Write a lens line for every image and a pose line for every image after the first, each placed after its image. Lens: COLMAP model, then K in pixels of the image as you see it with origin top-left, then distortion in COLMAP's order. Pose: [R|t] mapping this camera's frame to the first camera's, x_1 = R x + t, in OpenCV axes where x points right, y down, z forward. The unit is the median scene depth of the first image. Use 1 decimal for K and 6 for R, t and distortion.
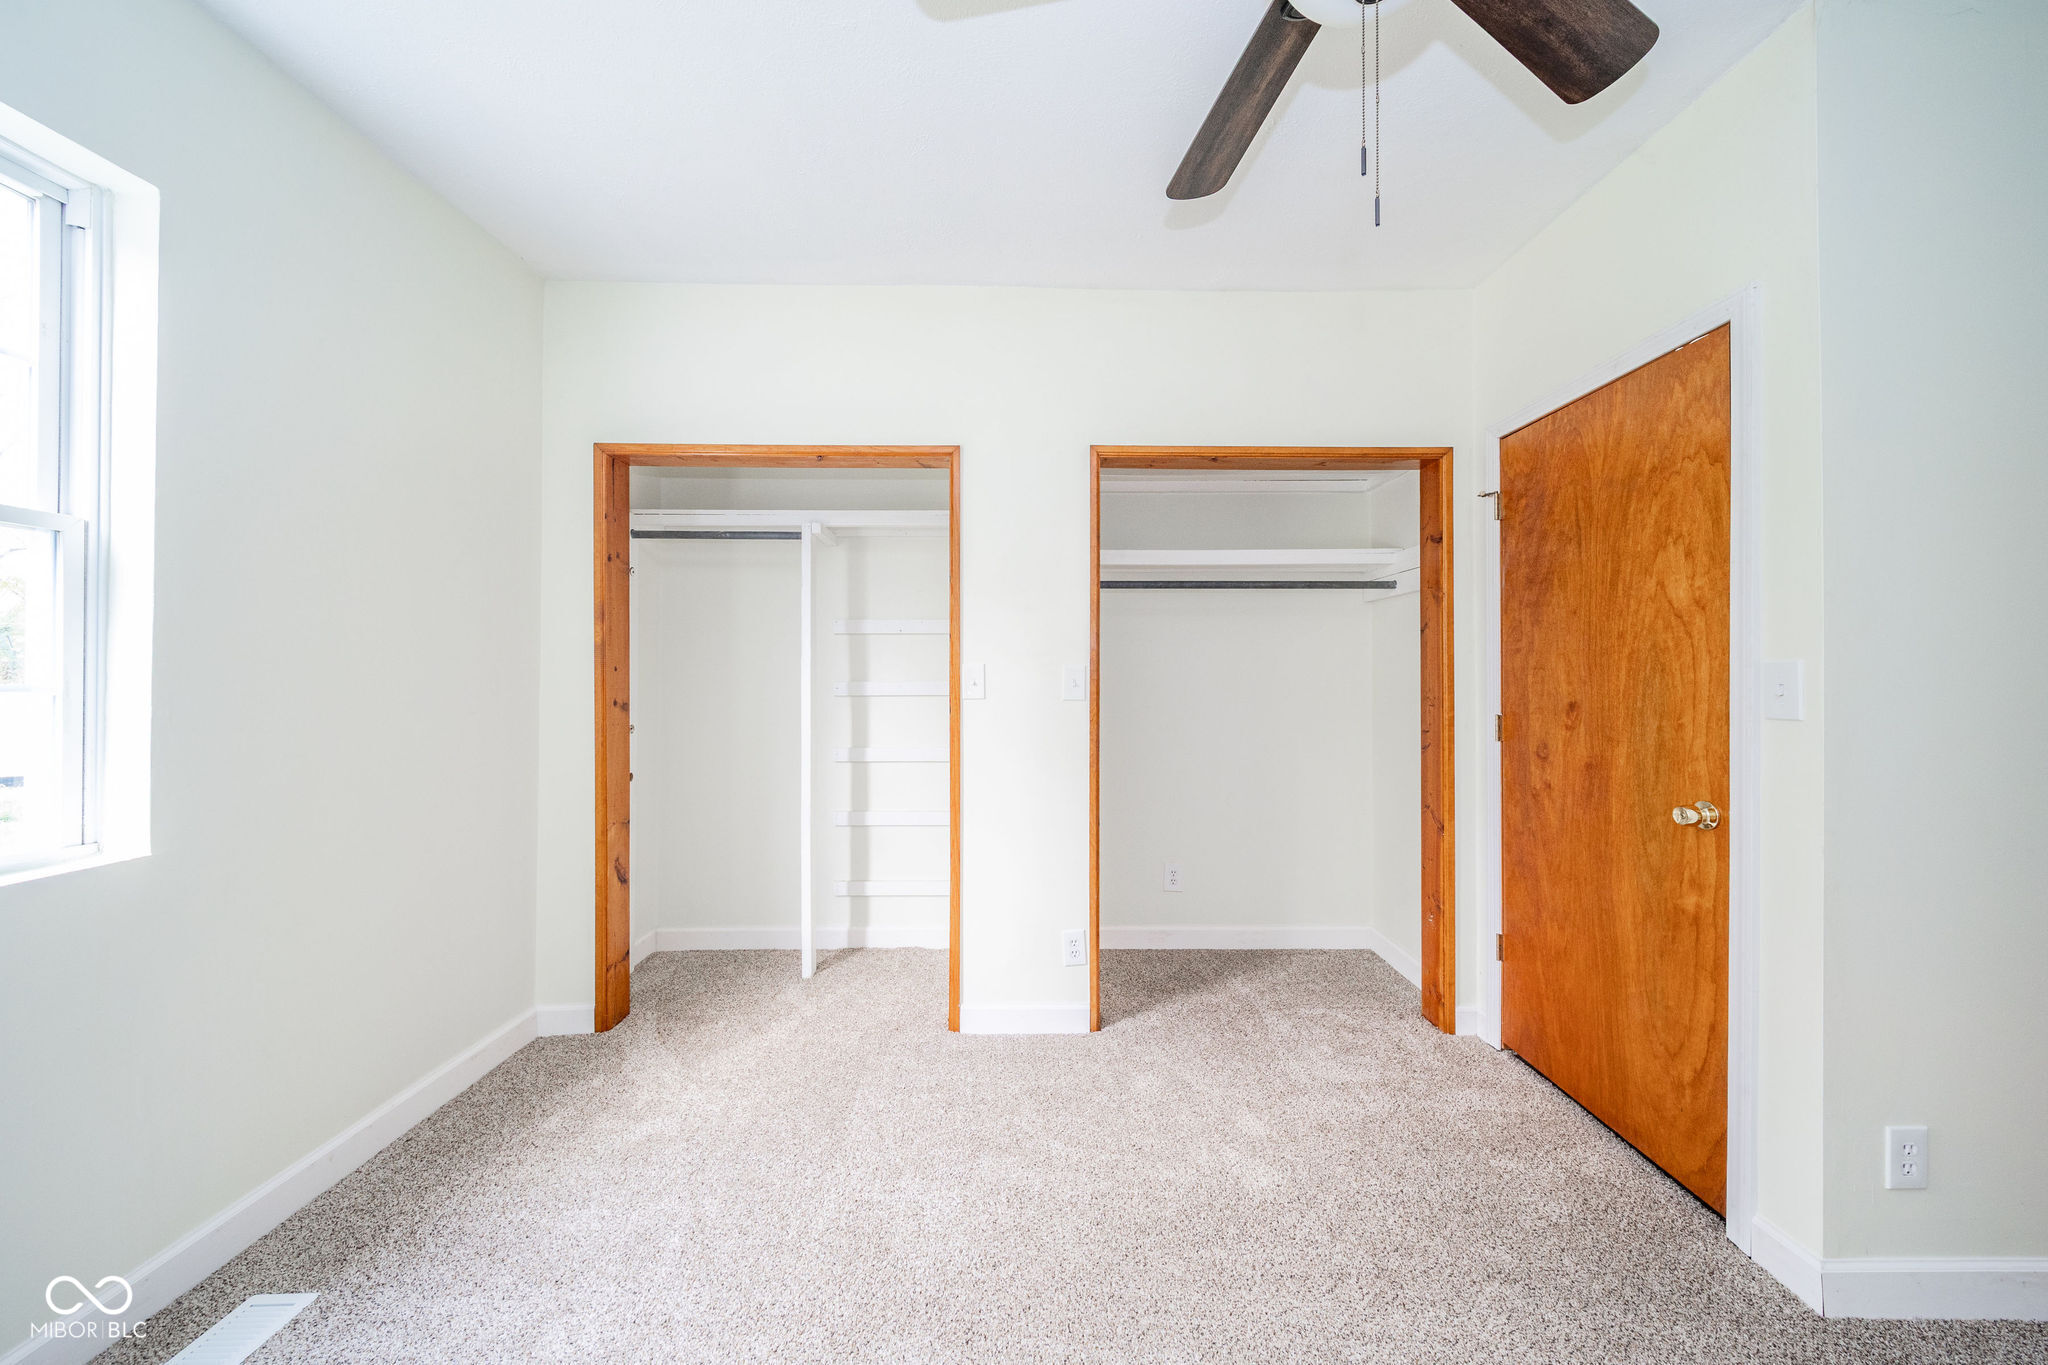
lens RADIAL K [[724.0, 0, 1027.8], [0, 724.0, 677.8], [0, 0, 1]] dist [-0.001102, -0.000507]
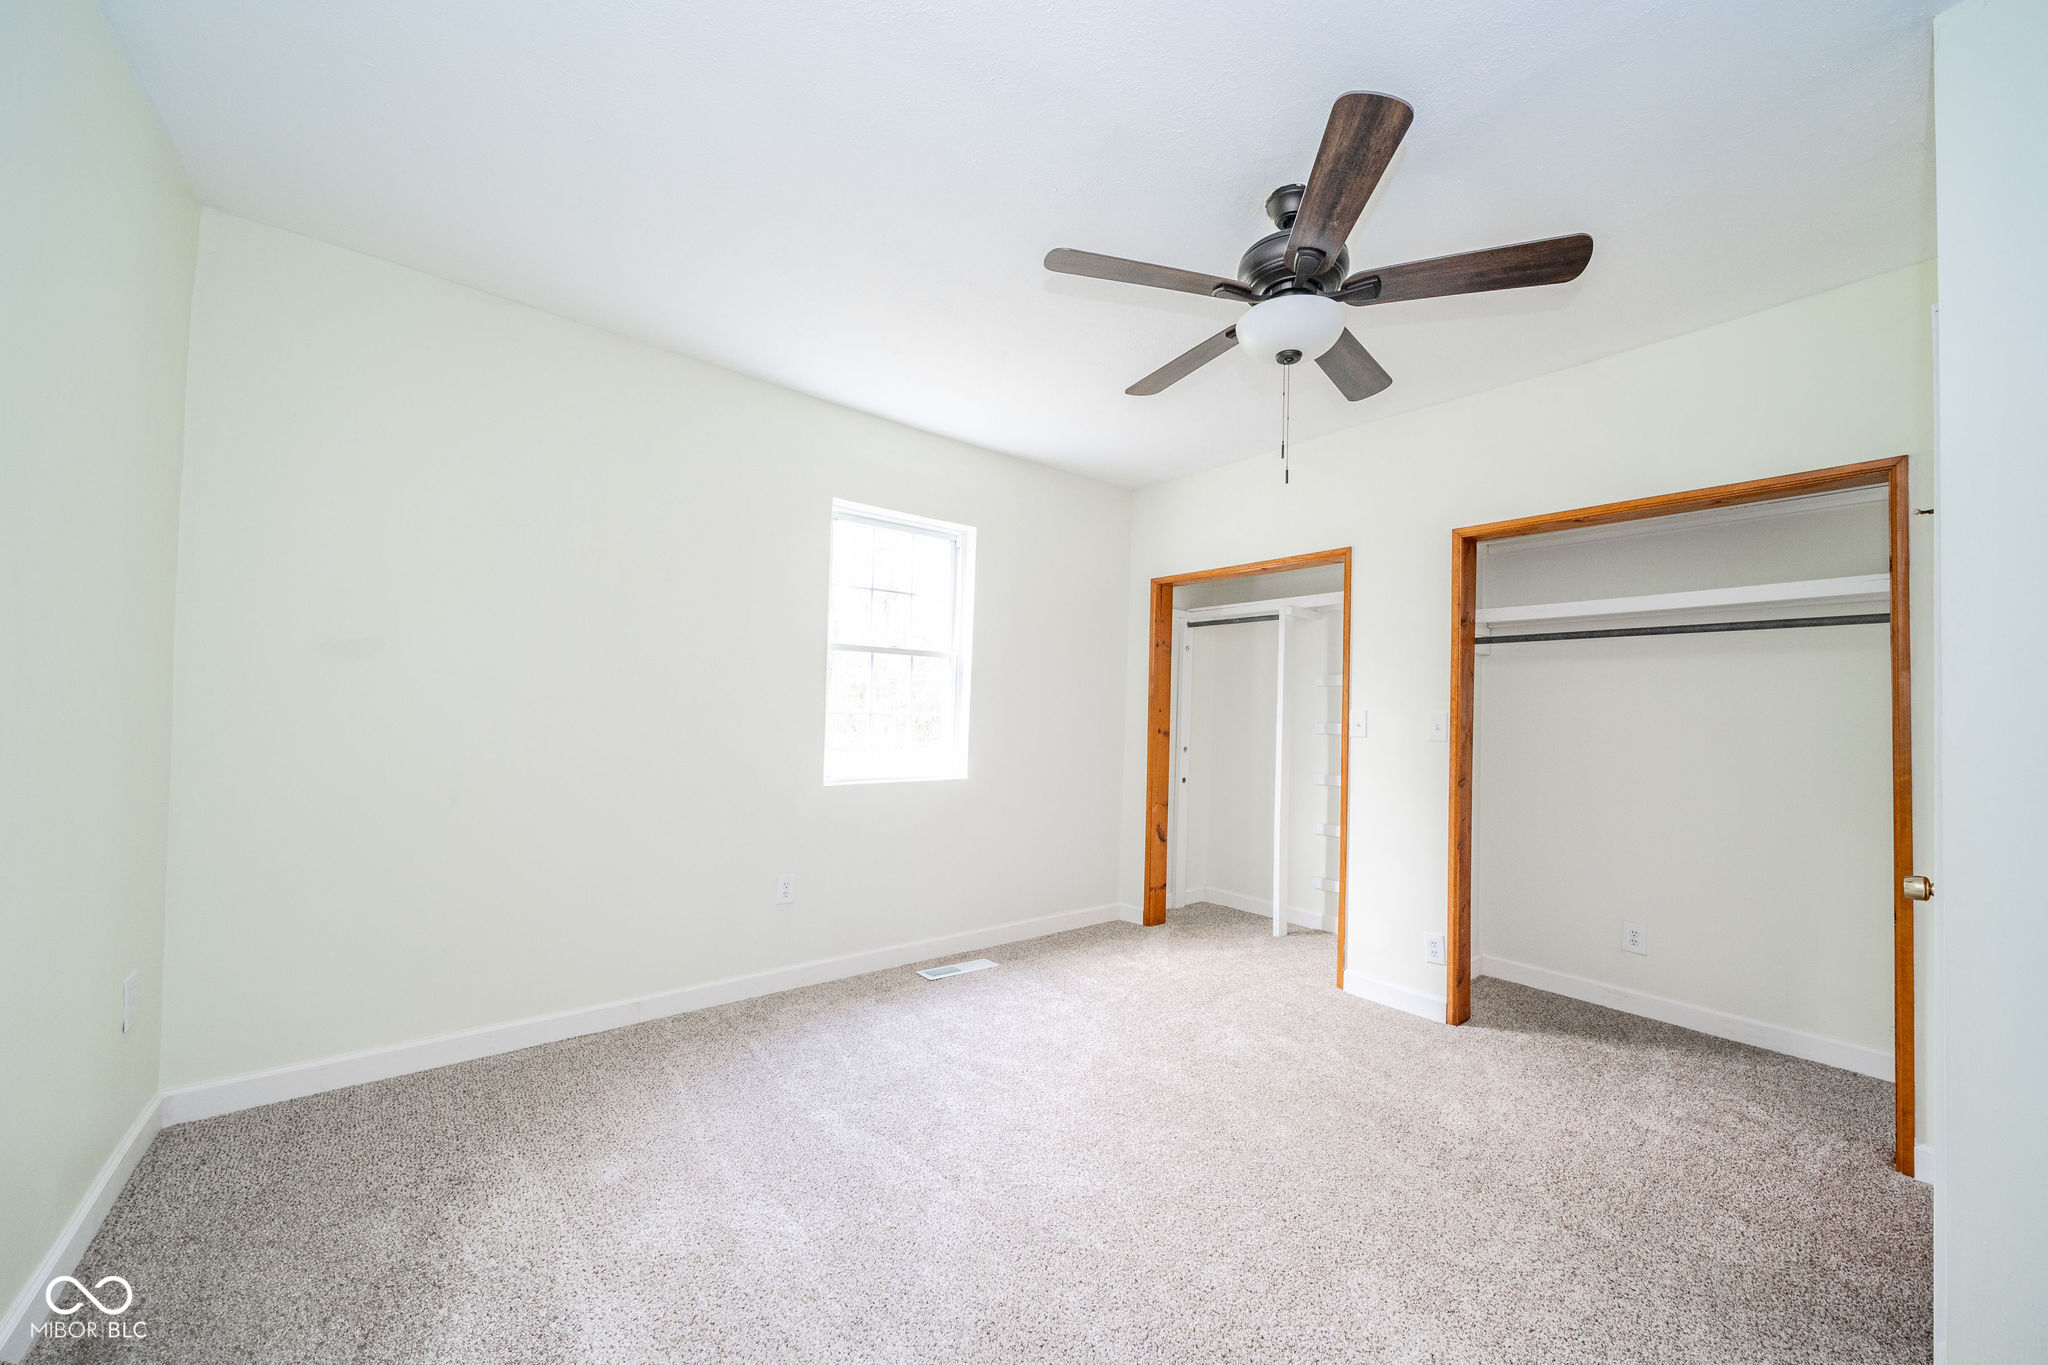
lens RADIAL K [[743.4, 0, 1083.9], [0, 743.4, 690.6], [0, 0, 1]] dist [0.000023, -0.000037]
pose [[0.654558, -0.008060, -0.755969, 0.617775], [-0.024971, 0.999167, -0.032274, 0.001450], [0.755600, 0.040003, 0.653811, -0.258458]]
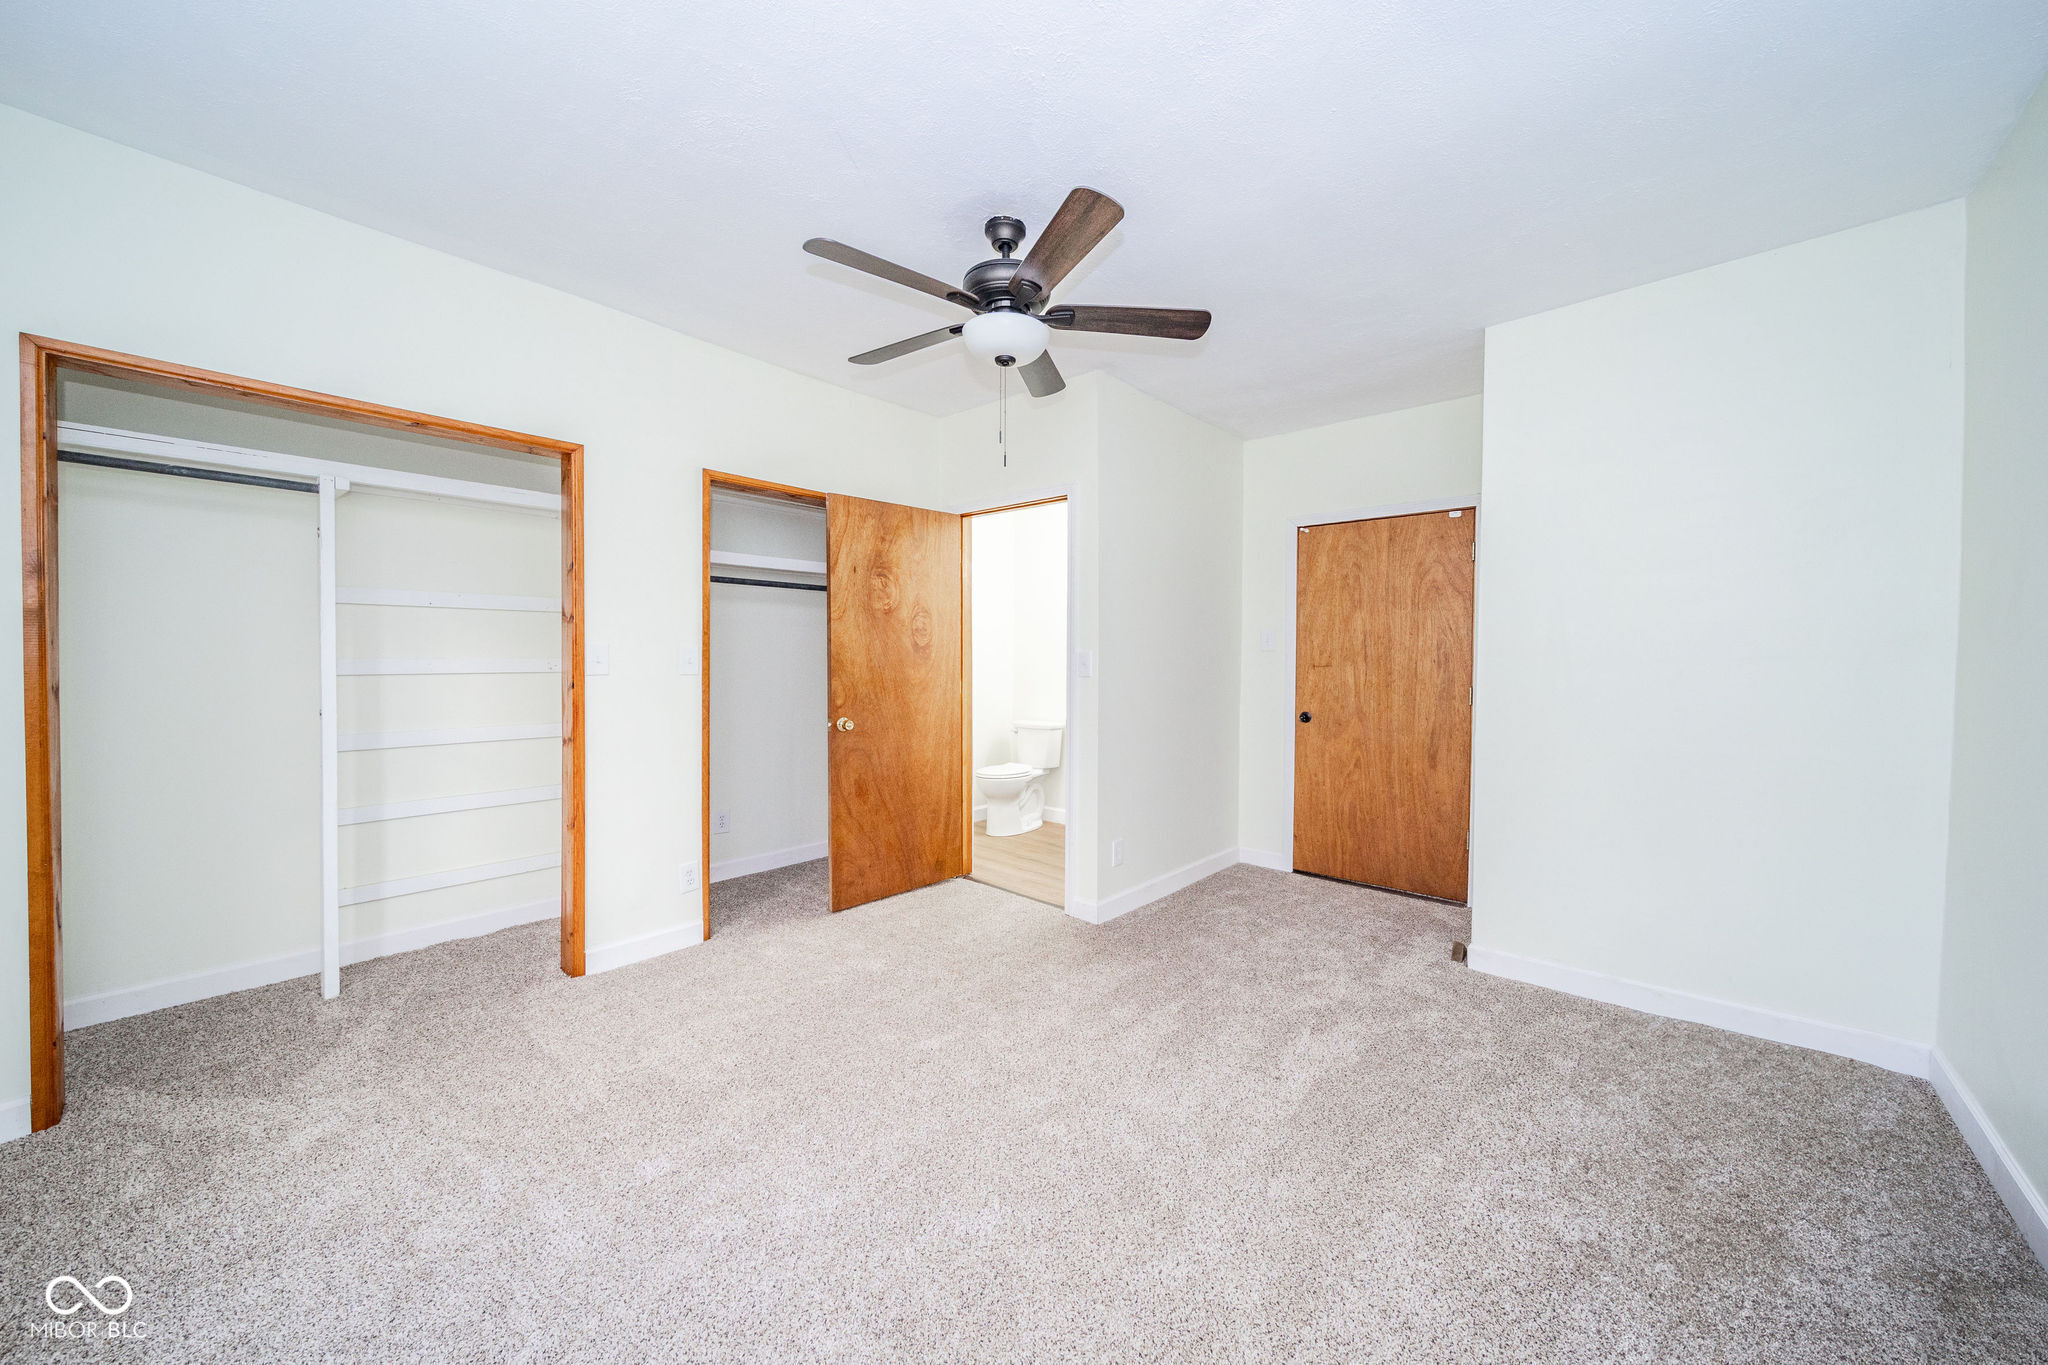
lens RADIAL K [[716.4, 0, 1028.9], [0, 716.4, 663.6], [0, 0, 1]] dist [-0.000967, -0.000291]
pose [[0.674443, -0.004923, 0.738310, -0.441395], [-0.003671, 0.999943, 0.010021, -0.001217], [-0.738317, -0.009468, 0.674387, -0.233918]]
